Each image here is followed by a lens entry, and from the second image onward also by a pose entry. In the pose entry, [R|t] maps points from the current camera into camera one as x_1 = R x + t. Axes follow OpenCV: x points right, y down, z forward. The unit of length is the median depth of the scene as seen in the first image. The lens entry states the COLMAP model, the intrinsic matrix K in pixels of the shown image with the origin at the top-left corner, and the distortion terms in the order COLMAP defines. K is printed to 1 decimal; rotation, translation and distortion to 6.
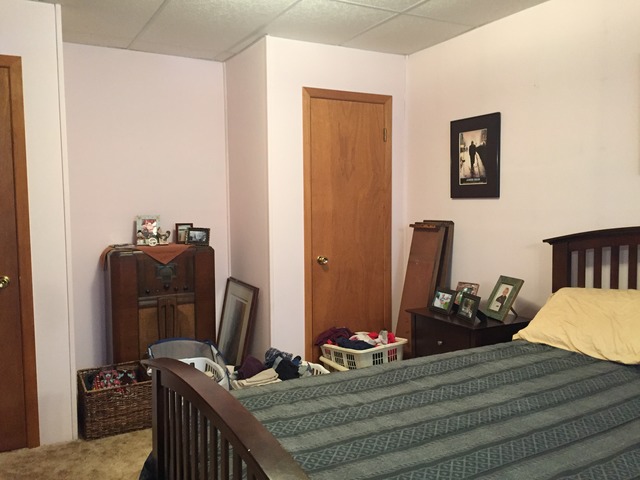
lens RADIAL K [[545.6, 0, 319.9], [0, 545.6, 236.2], [0, 0, 1]] dist [0.093515, -0.123448]
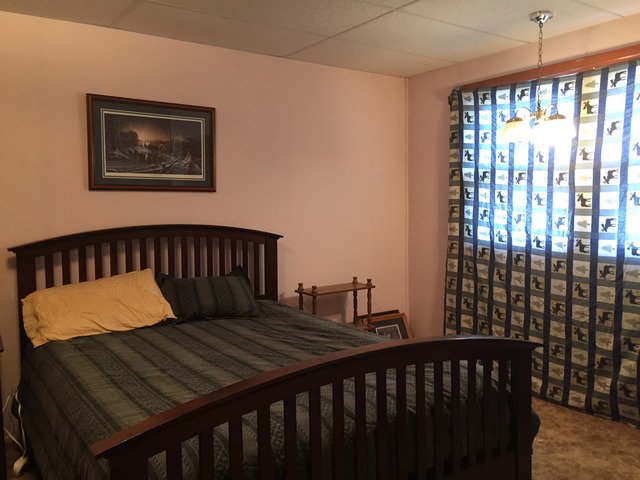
lens RADIAL K [[545.6, 0, 319.9], [0, 545.6, 236.2], [0, 0, 1]] dist [0.093515, -0.123448]
pose [[-0.087734, -0.043891, 0.995177, -0.785990], [0.078648, 0.995605, 0.050843, -0.027502], [-0.993034, 0.082729, -0.083896, 0.629282]]
